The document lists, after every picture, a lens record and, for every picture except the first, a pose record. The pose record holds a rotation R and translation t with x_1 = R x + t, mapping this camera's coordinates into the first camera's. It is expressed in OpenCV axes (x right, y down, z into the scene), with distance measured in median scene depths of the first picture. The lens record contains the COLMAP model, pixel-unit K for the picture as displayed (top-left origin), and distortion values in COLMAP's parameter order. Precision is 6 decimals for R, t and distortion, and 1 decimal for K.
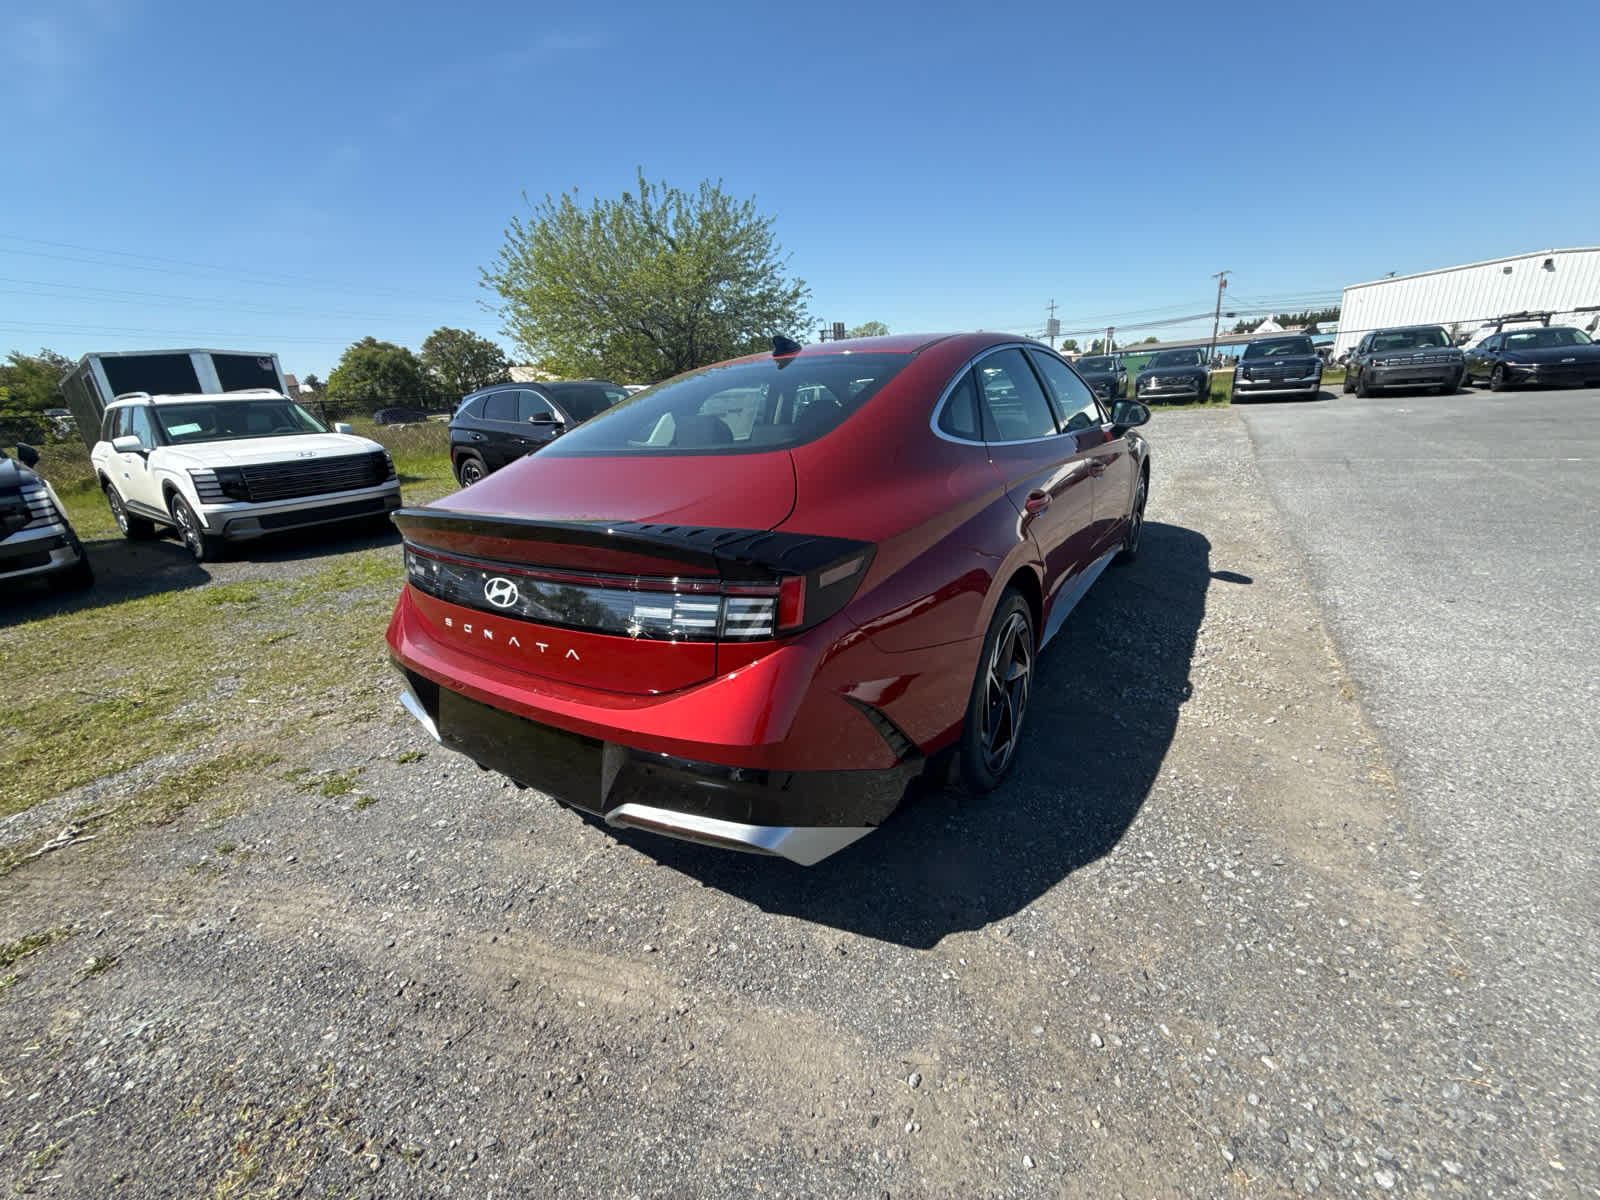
lens RADIAL K [[632.8, 0, 800.0], [0, 632.8, 600.0], [0, 0, 1]] dist [0.000876, -0.000388]
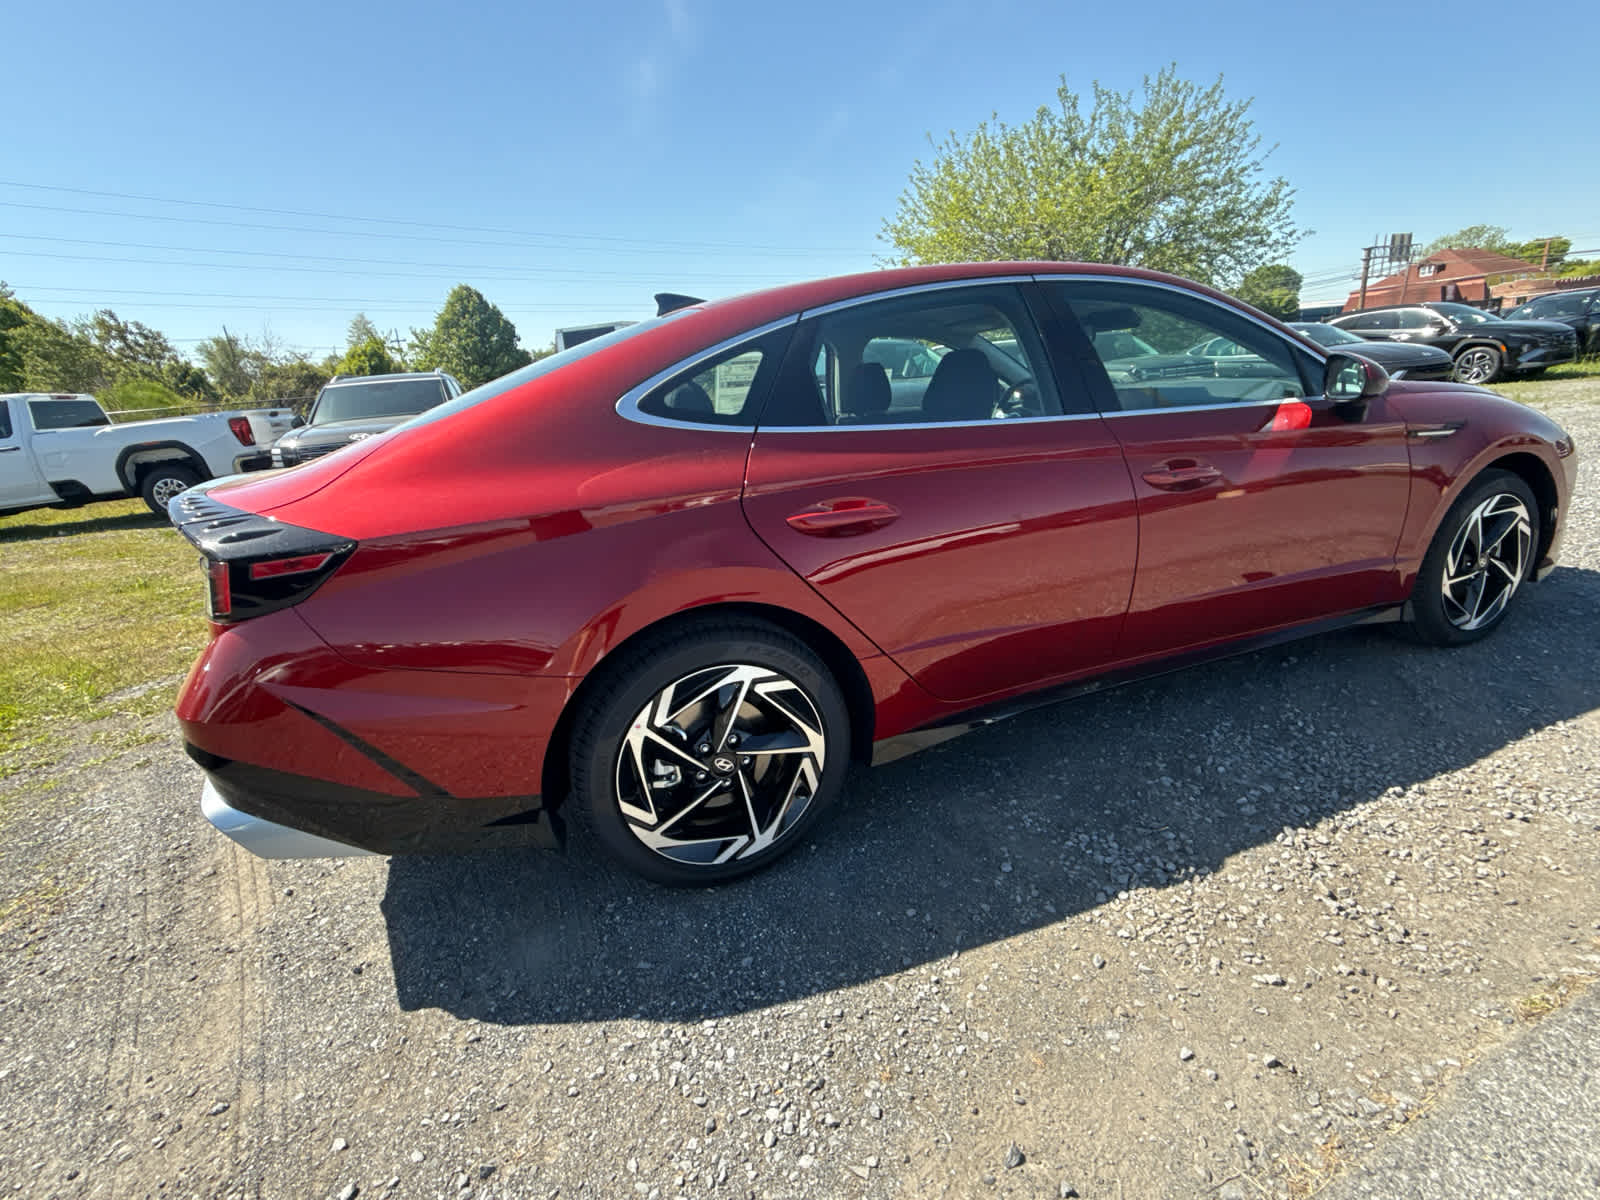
lens RADIAL K [[725.1, 0, 800.0], [0, 725.1, 600.0], [0, 0, 1]] dist [0.000740, 0.000139]
pose [[0.823991, 0.162308, -0.542859, 0.305557], [-0.151698, 0.986311, 0.064636, -0.042272], [0.545918, 0.029091, 0.837333, 0.123182]]
